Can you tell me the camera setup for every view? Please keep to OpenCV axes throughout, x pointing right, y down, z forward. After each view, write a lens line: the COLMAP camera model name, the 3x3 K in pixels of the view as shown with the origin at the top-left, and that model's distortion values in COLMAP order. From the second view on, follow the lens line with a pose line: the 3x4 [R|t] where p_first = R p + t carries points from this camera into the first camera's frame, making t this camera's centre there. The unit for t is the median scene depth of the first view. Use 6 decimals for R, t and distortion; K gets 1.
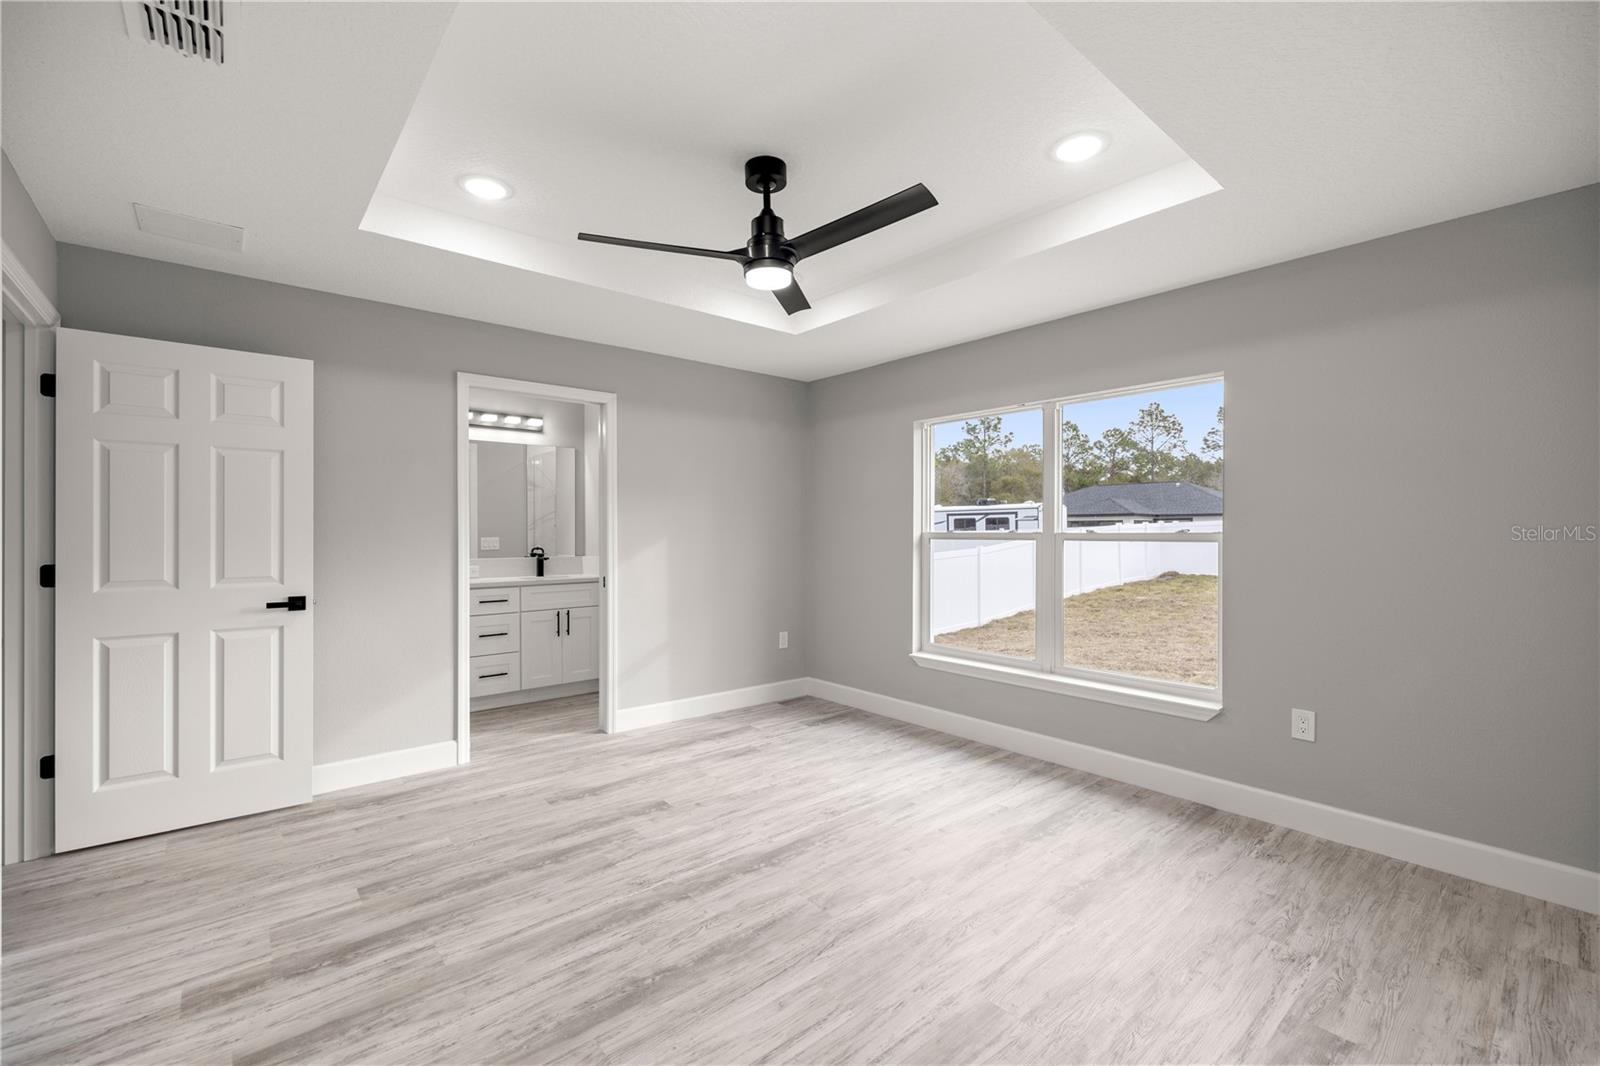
lens RADIAL K [[674.5, 0, 810.8], [0, 674.5, 529.9], [0, 0, 1]] dist [0.010905, 0.001328]
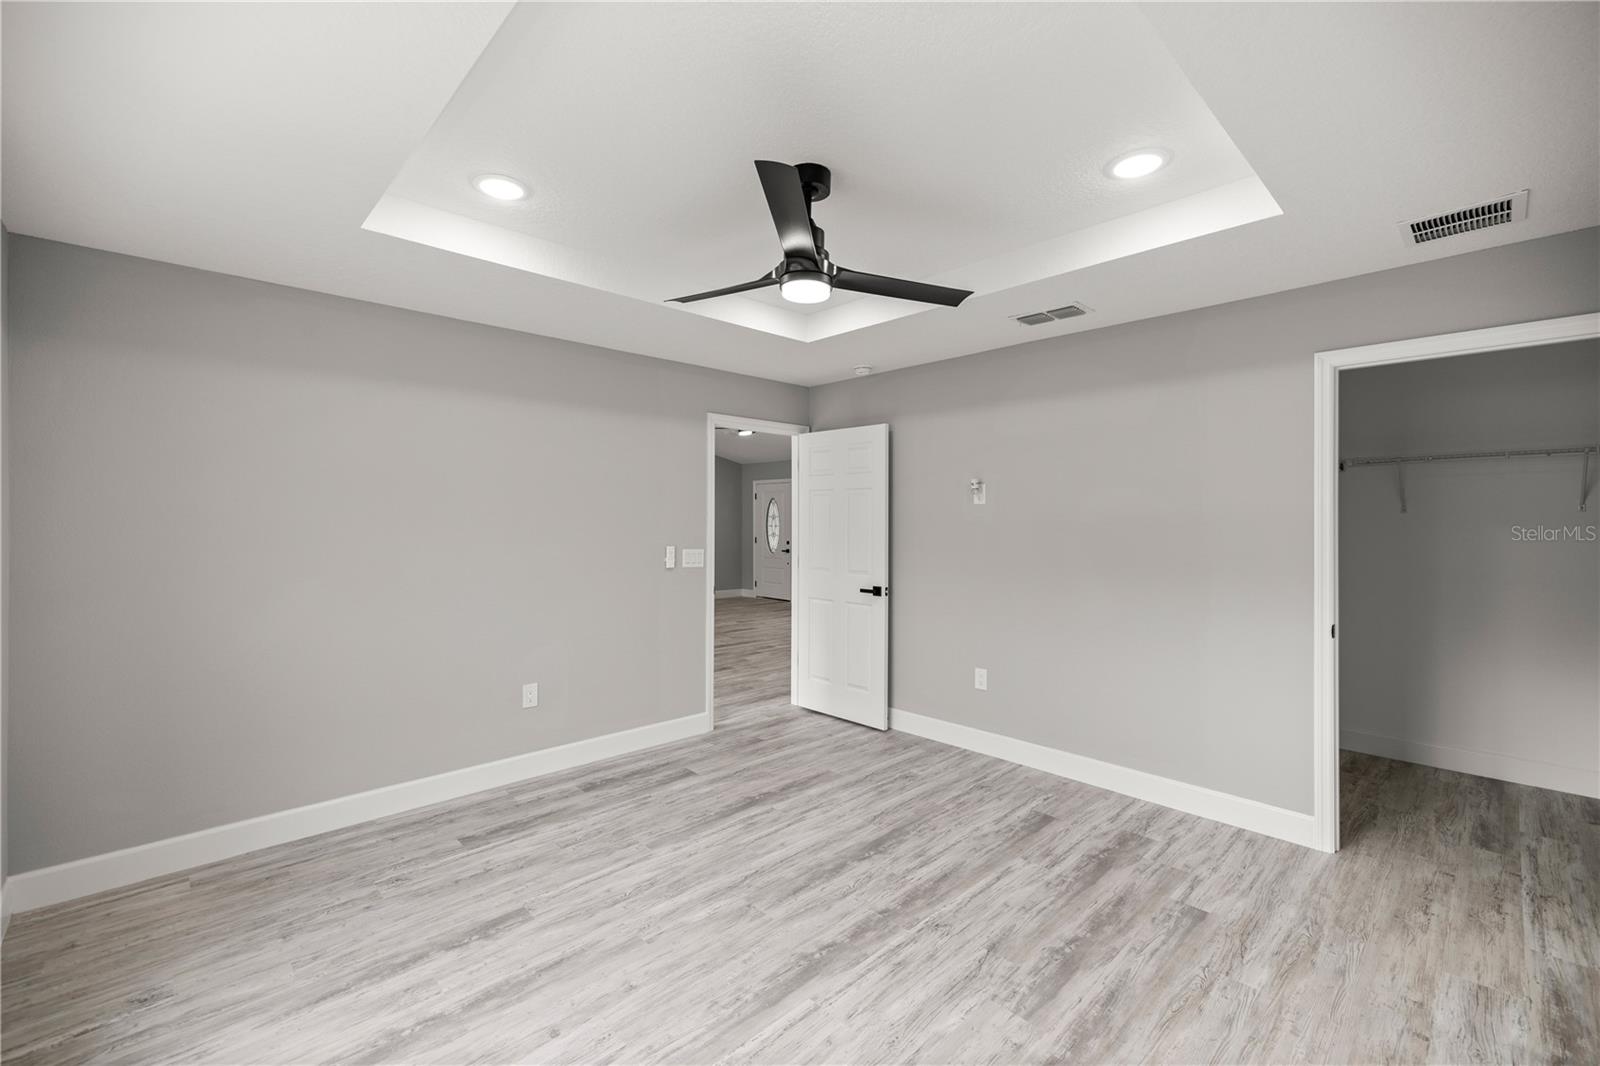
lens RADIAL K [[674.5, 0, 812.2], [0, 674.5, 543.5], [0, 0, 1]] dist [0.010905, 0.001328]
pose [[-0.998459, -0.001359, -0.055470, -0.019195], [-0.003368, 0.999341, 0.036155, -0.062818], [0.055384, 0.036286, -0.997806, 2.070065]]
